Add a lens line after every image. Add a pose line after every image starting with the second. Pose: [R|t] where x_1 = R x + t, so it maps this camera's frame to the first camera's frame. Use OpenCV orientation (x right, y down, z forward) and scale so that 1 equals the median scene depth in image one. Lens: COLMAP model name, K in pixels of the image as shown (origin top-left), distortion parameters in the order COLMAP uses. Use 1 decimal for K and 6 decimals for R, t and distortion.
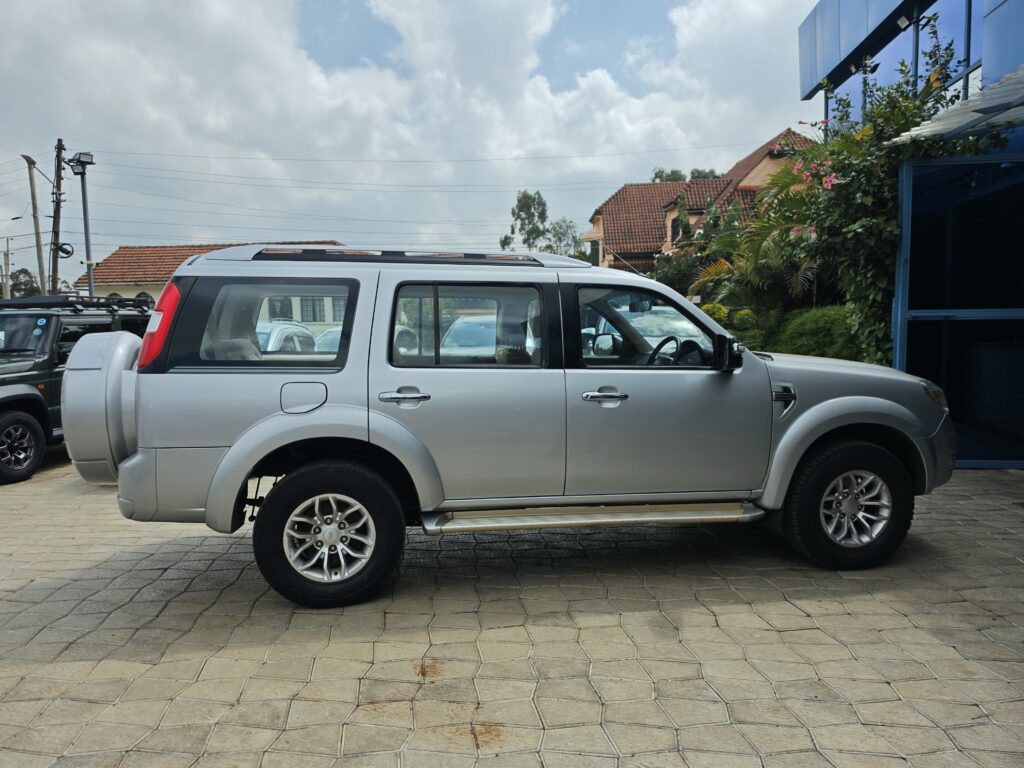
lens RADIAL K [[692.4, 0, 512.0], [0, 692.4, 384.0], [0, 0, 1]] dist [0.082292, -0.133033]
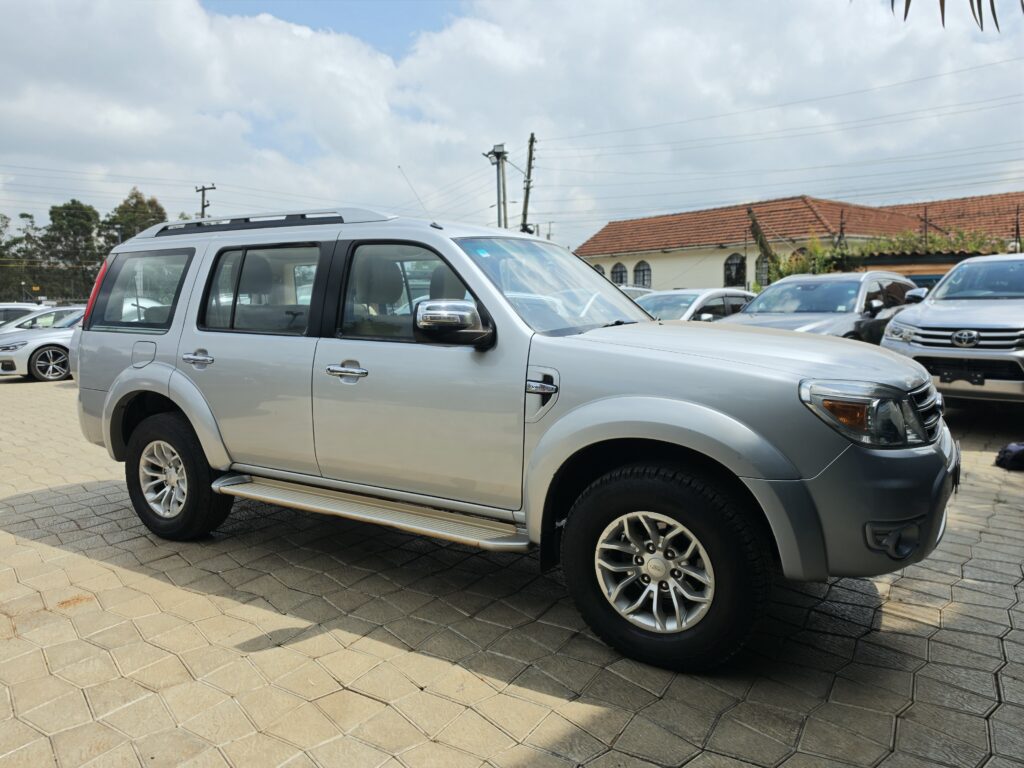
lens RADIAL K [[692.4, 0, 512.0], [0, 692.4, 384.0], [0, 0, 1]] dist [0.082292, -0.133033]
pose [[0.769408, 0.076117, -0.634206, 0.814219], [-0.045080, 0.996870, 0.064953, -0.030580], [0.637165, -0.021385, 0.770431, 0.444362]]
